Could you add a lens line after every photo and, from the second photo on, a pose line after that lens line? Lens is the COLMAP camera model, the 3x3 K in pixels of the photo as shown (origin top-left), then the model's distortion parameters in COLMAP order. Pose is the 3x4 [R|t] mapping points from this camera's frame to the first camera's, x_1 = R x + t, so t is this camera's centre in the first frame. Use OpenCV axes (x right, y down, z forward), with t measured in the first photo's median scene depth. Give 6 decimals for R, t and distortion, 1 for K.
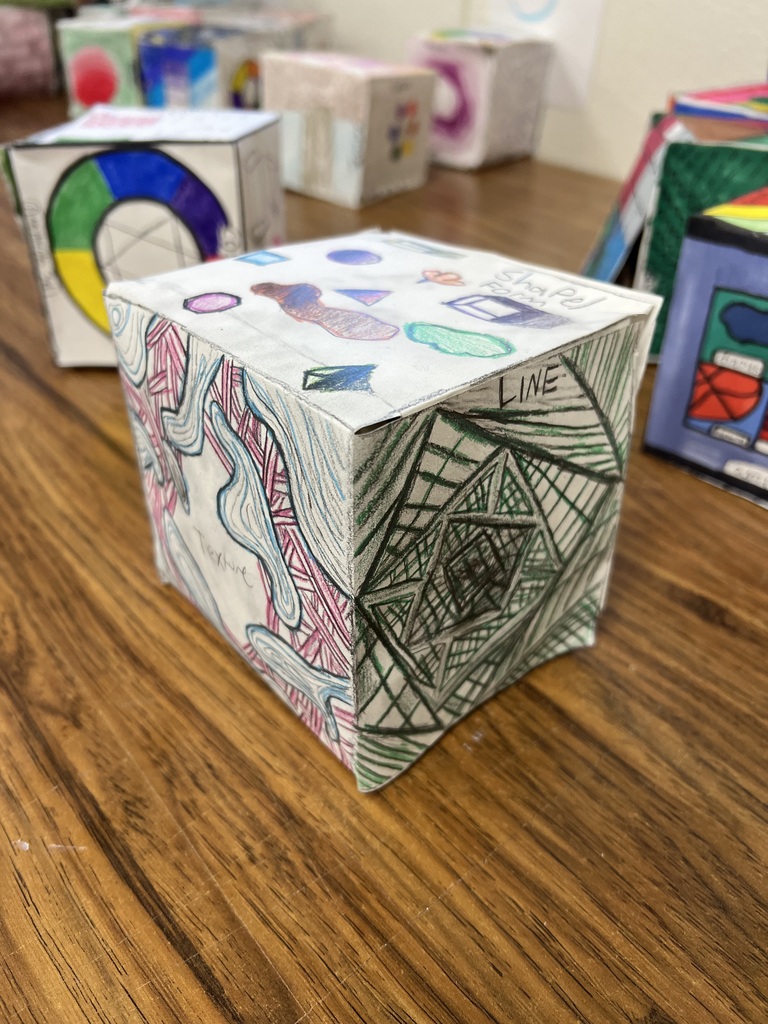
lens RADIAL K [[829.1, 0, 381.5], [0, 829.1, 511.4], [0, 0, 1]] dist [-0.005418, -0.027390]
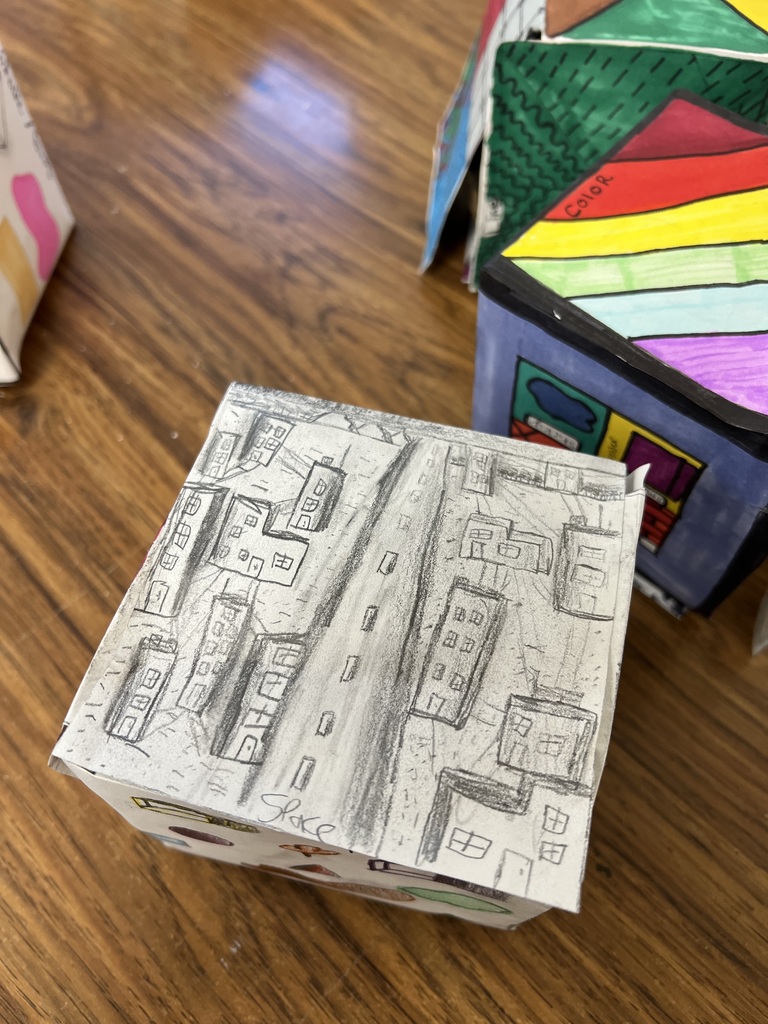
lens RADIAL K [[829.1, 0, 387.3], [0, 829.1, 513.4], [0, 0, 1]] dist [-0.005418, -0.027390]
pose [[0.996119, -0.087355, -0.010763, 0.367068], [0.083810, 0.904045, 0.419141, -0.636457], [-0.026884, -0.418416, 0.907857, 0.298179]]
